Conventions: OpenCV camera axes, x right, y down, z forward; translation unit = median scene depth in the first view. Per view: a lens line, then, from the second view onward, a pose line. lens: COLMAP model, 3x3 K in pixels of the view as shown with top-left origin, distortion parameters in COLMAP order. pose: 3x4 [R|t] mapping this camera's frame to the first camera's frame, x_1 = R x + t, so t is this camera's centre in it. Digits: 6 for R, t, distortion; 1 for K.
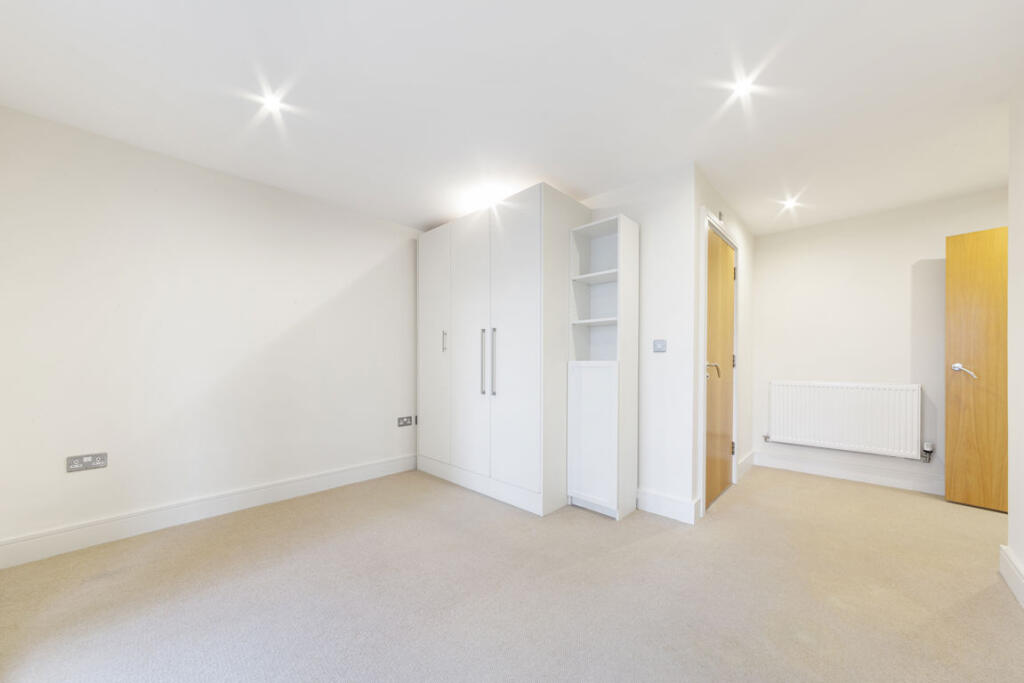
lens RADIAL K [[362.9, 0, 511.6], [0, 362.9, 362.8], [0, 0, 1]] dist [-0.001819, -0.000218]
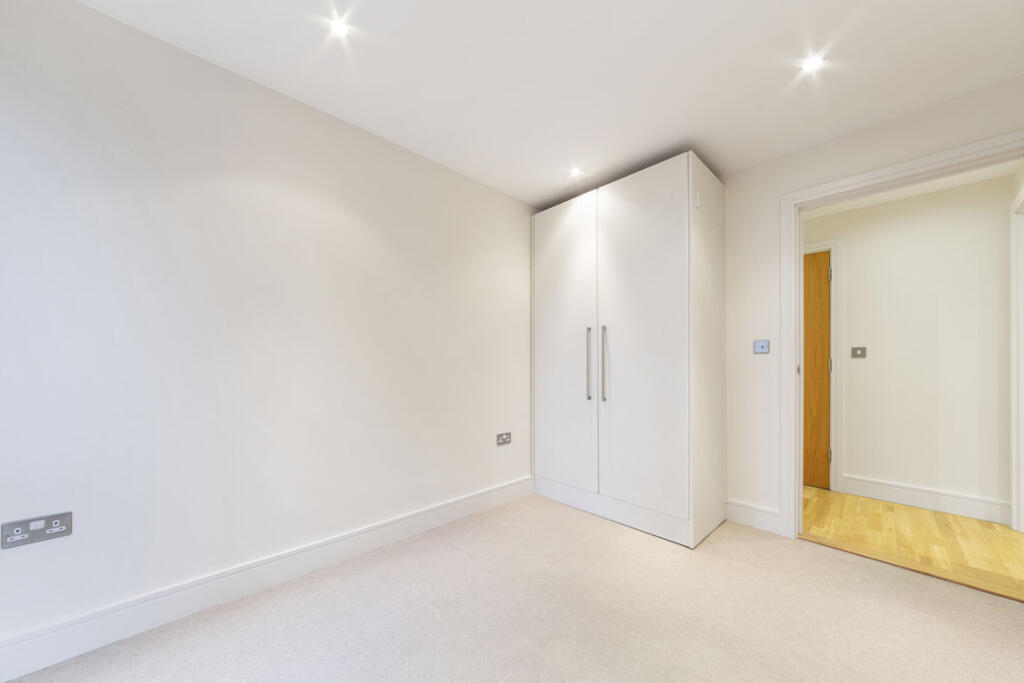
lens RADIAL K [[362.9, 0, 511.6], [0, 362.9, 362.8], [0, 0, 1]] dist [-0.001819, -0.000218]
pose [[0.974199, -0.009547, 0.225487, -0.489668], [0.009866, 0.999951, -0.000291, -0.008342], [-0.225473, 0.002508, 0.974246, 0.190574]]
